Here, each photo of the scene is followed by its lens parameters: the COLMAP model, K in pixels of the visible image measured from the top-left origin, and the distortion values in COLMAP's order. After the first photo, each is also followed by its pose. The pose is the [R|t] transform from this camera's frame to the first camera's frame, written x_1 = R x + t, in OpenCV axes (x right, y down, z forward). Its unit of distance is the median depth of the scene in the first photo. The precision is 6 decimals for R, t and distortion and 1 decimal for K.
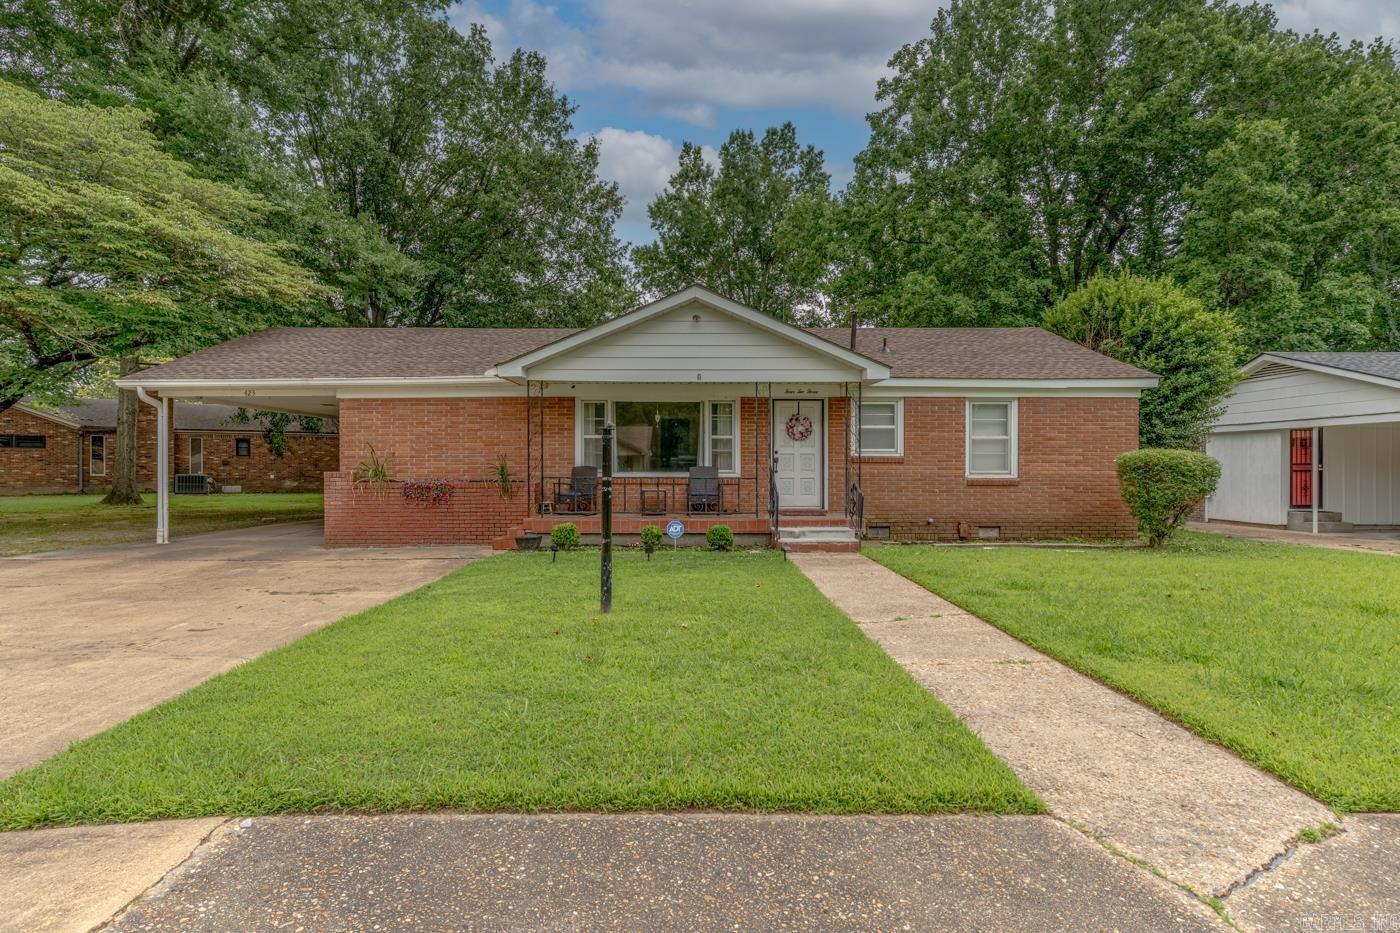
lens RADIAL K [[668.3, 0, 700.0], [0, 668.3, 466.5], [0, 0, 1]] dist [0.002699, 0.000141]
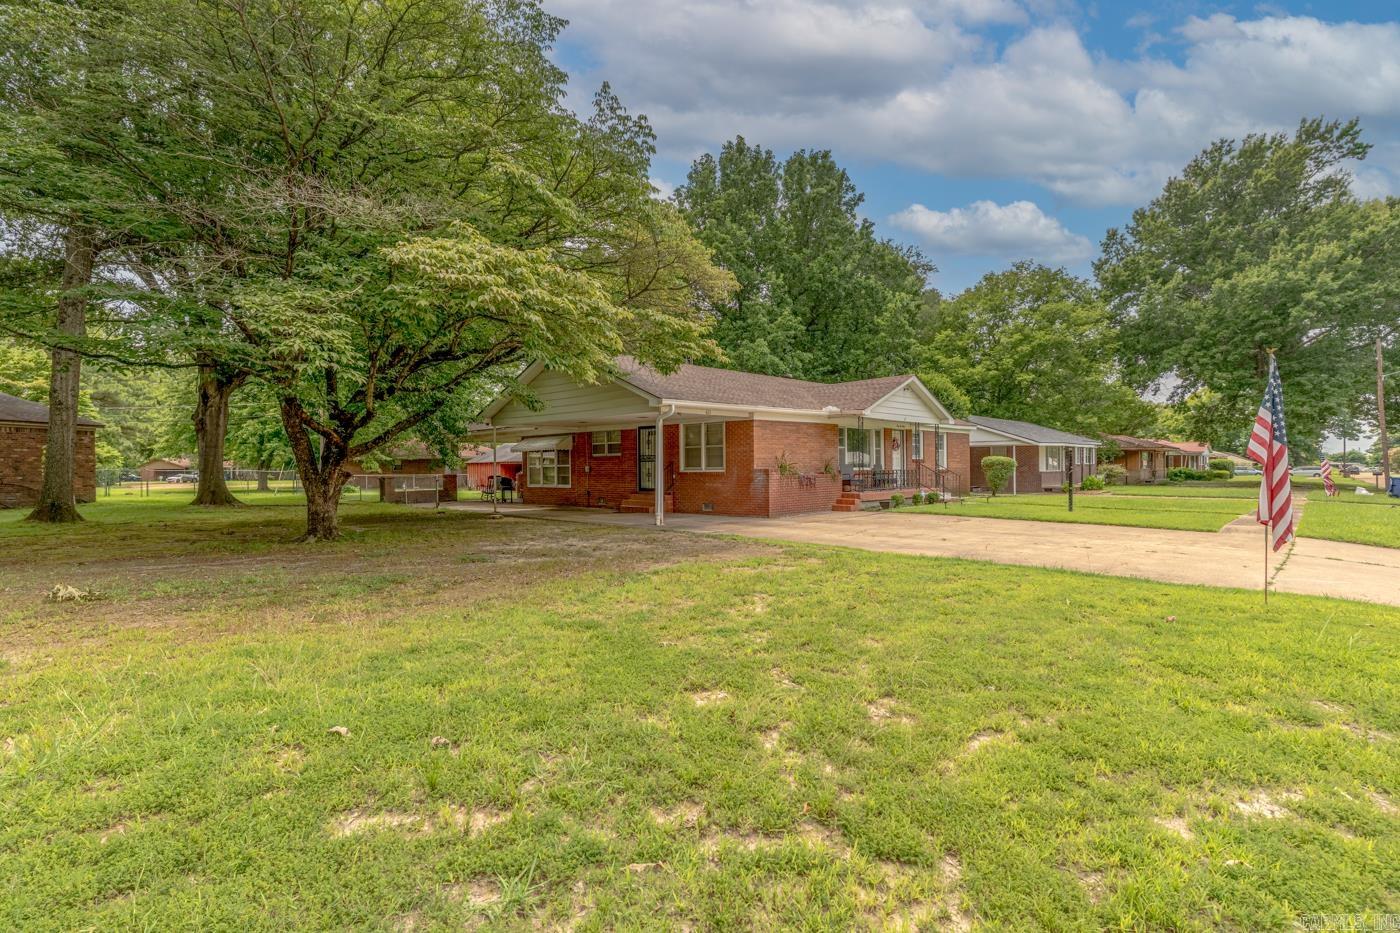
lens RADIAL K [[668.3, 0, 700.0], [0, 668.3, 466.5], [0, 0, 1]] dist [0.002699, 0.000141]
pose [[0.705241, -0.004755, 0.708952, -1.647193], [0.002412, 0.999988, 0.004308, -0.003096], [-0.708964, -0.001328, 0.705244, 0.033602]]
